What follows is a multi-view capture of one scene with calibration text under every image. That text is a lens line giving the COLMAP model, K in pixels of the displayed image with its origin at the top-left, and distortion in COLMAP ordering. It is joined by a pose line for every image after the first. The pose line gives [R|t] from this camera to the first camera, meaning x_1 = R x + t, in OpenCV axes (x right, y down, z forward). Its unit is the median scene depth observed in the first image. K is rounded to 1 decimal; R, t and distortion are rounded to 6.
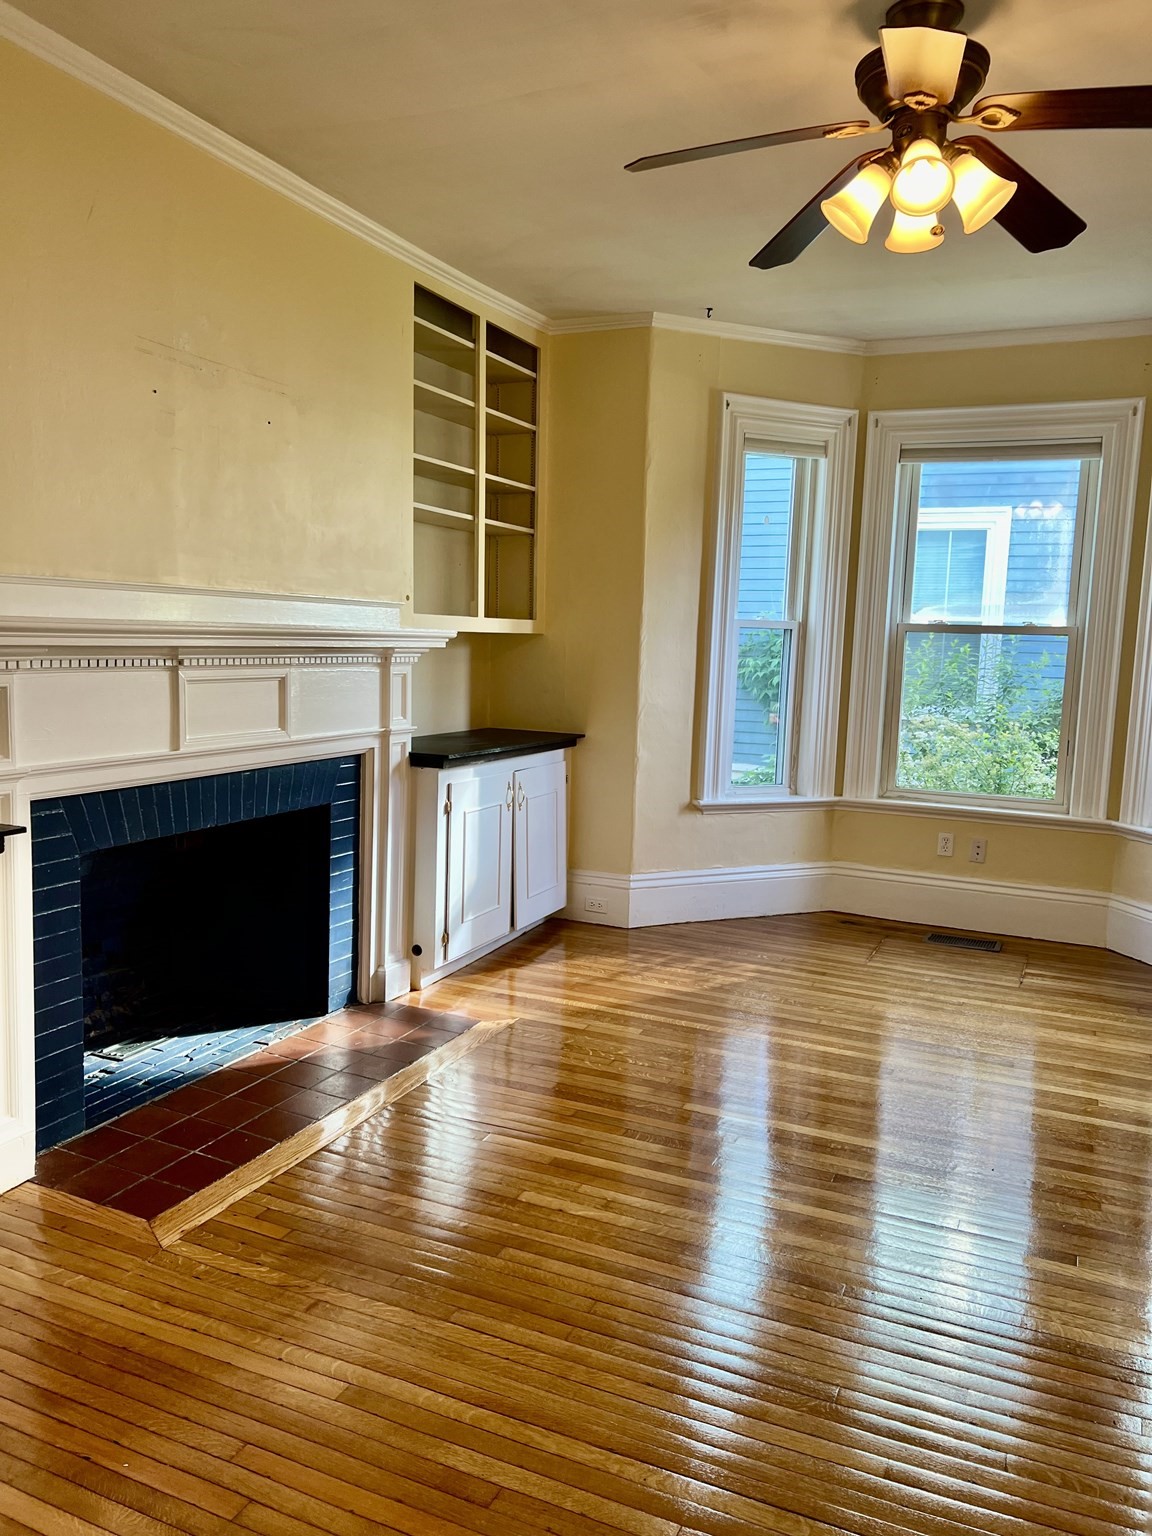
lens RADIAL K [[1155.9, 0, 581.2], [0, 1155.9, 774.4], [0, 0, 1]] dist [0.070069, -0.063667]
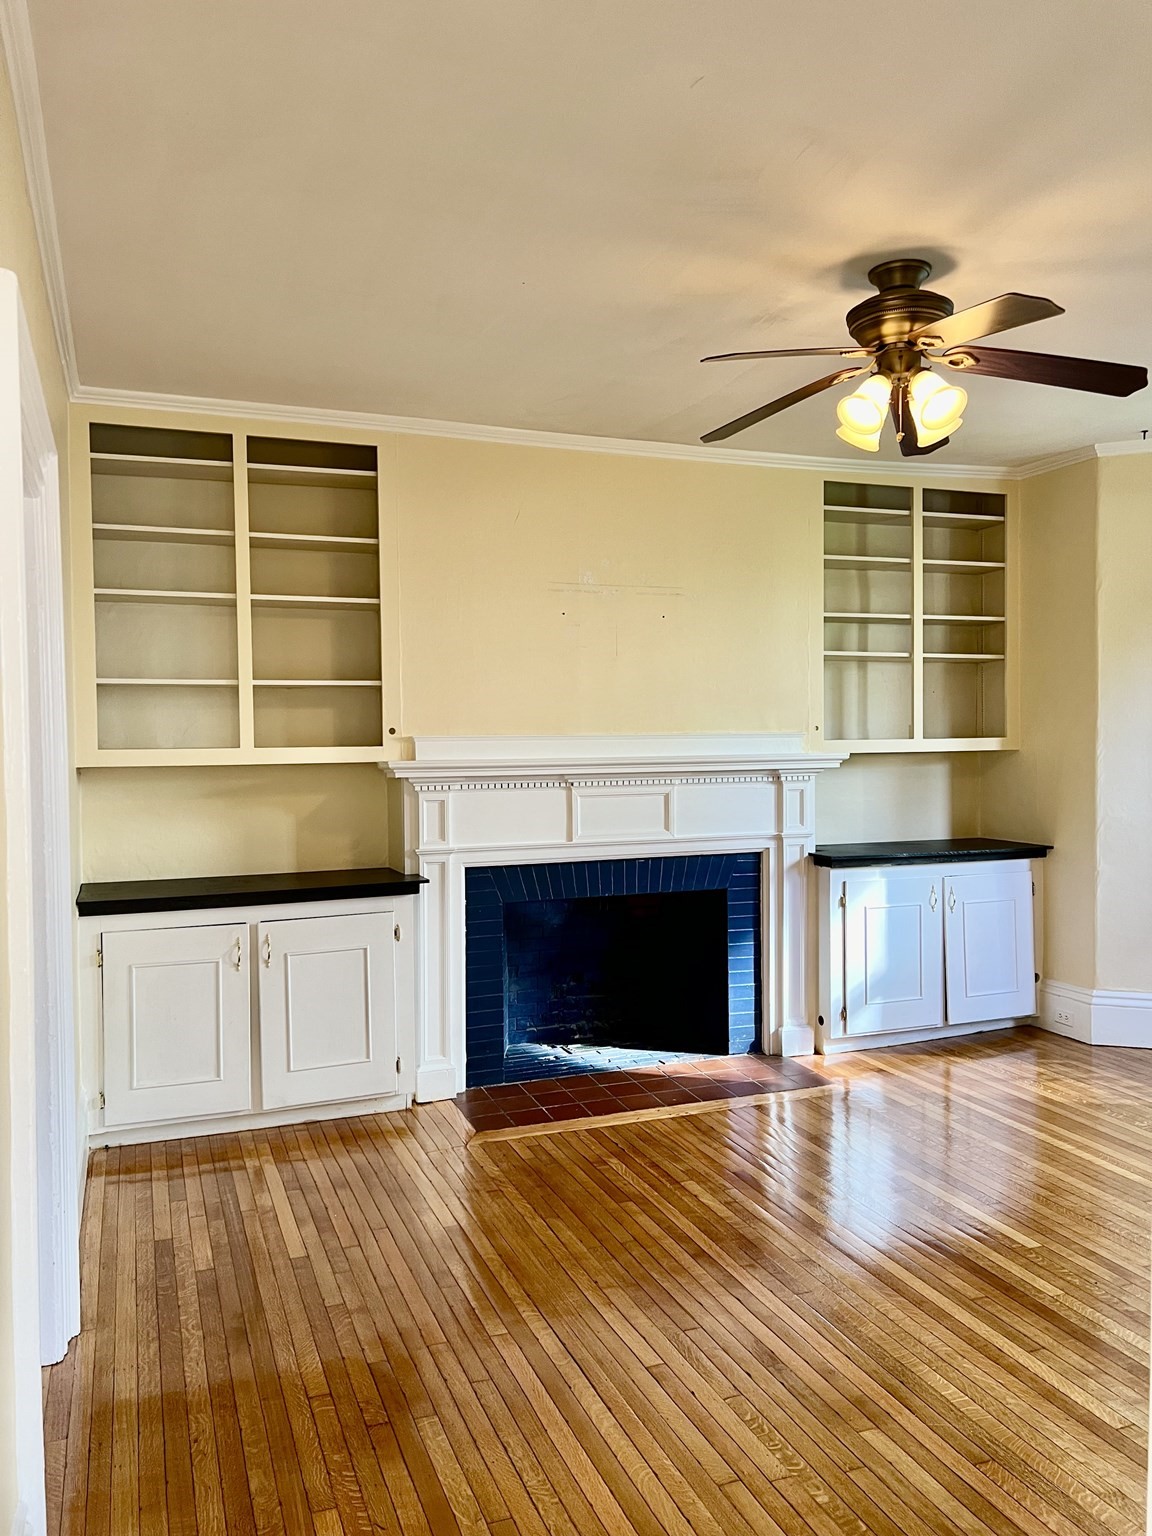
lens RADIAL K [[1155.9, 0, 567.3], [0, 1155.9, 762.2], [0, 0, 1]] dist [0.070069, -0.063667]
pose [[0.701326, -0.020928, -0.712534, 0.554297], [-0.055375, 0.994949, -0.083726, 0.002220], [0.710687, 0.098175, 0.696624, -0.048277]]
